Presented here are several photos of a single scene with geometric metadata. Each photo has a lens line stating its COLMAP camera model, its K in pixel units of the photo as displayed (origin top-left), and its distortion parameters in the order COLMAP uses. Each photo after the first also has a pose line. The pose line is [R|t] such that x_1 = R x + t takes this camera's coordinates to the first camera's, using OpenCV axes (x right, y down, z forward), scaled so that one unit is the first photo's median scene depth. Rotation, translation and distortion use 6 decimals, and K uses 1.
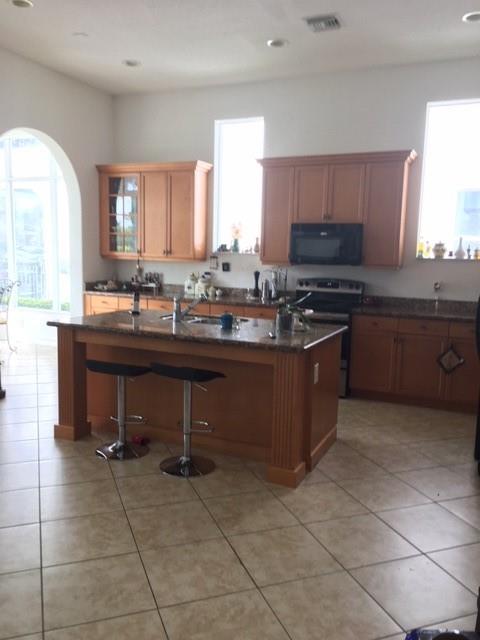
lens RADIAL K [[546.3, 0, 240.0], [0, 546.3, 320.0], [0, 0, 1]] dist [-0.006396, -0.018467]
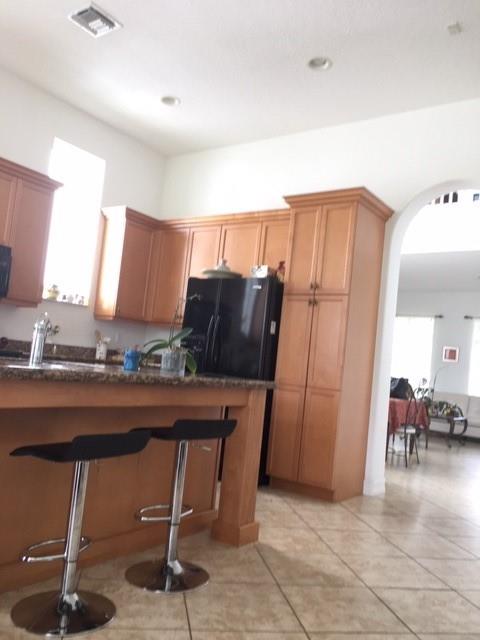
lens RADIAL K [[546.3, 0, 240.0], [0, 546.3, 320.0], [0, 0, 1]] dist [-0.006396, -0.018467]
pose [[0.175151, 0.077269, 0.981505, -0.794883], [0.028087, 0.996118, -0.083431, 0.014452], [-0.984141, 0.042181, 0.172301, 0.819926]]
